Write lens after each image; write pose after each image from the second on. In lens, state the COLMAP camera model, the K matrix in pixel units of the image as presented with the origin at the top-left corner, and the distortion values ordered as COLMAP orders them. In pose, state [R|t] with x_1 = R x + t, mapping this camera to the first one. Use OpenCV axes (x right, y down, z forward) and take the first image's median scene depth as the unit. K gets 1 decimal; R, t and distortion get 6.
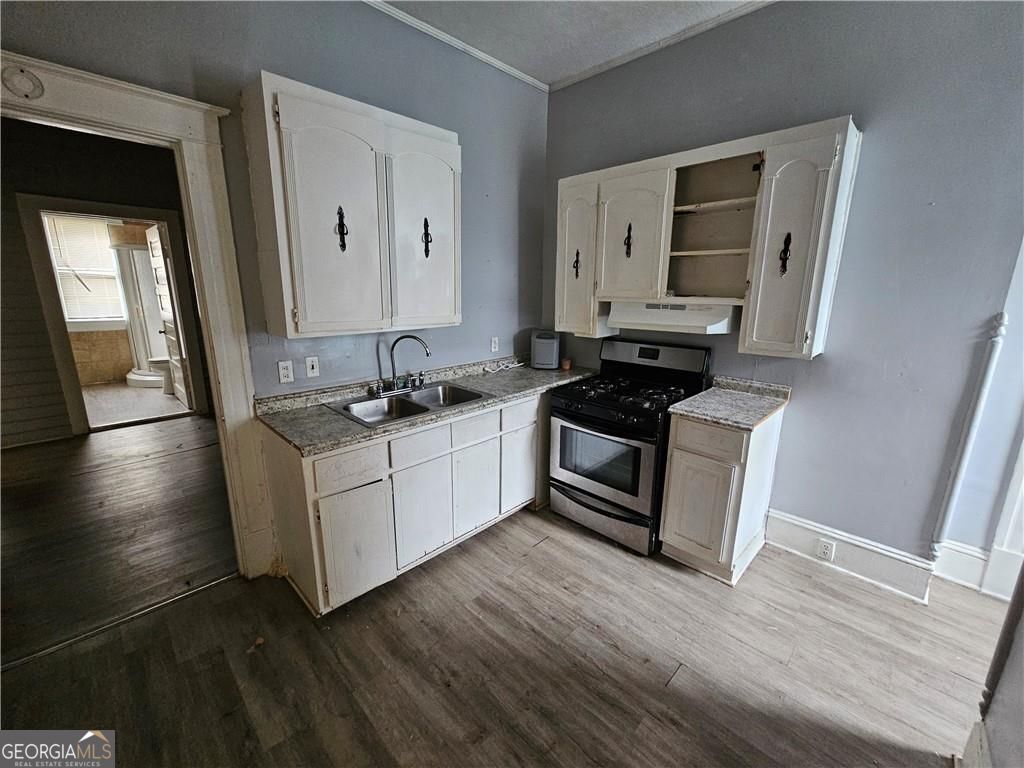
lens RADIAL K [[423.5, 0, 510.7], [0, 423.5, 382.8], [0, 0, 1]] dist [0.000136, 0.000260]
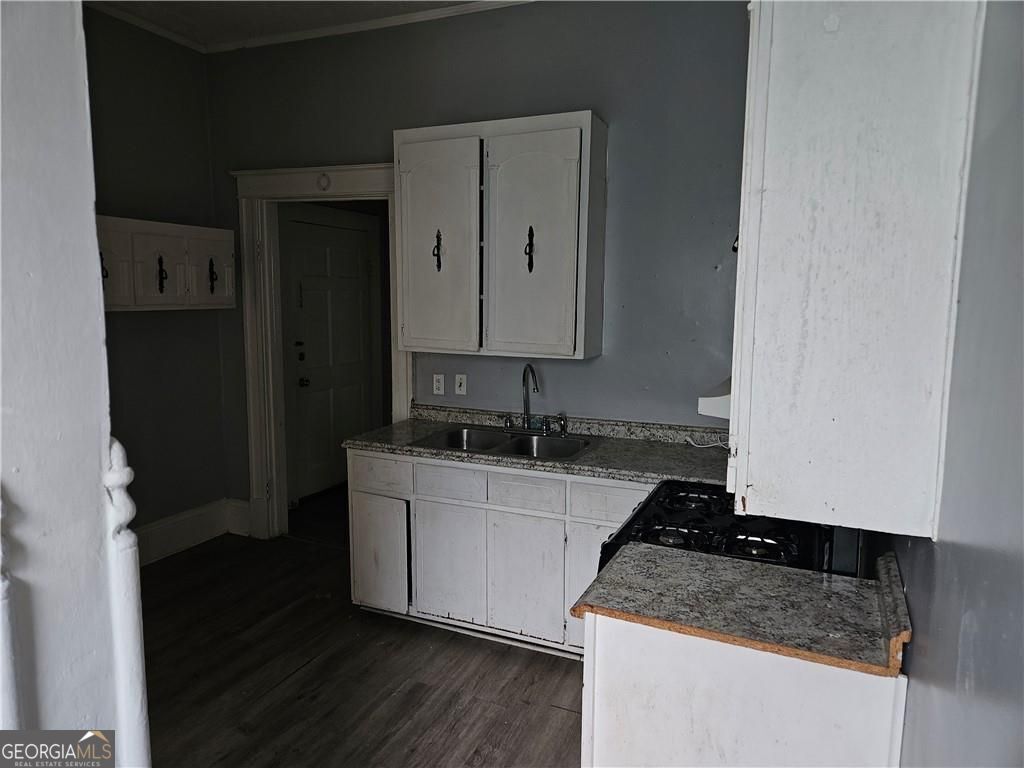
lens RADIAL K [[685.4, 0, 509.8], [0, 685.4, 378.1], [0, 0, 1]] dist [0.057872, -0.025583]
pose [[0.343501, 0.112185, -0.932428, 1.102473], [-0.218376, 0.975168, 0.036879, -0.140853], [0.913411, 0.190952, 0.359469, 0.542540]]
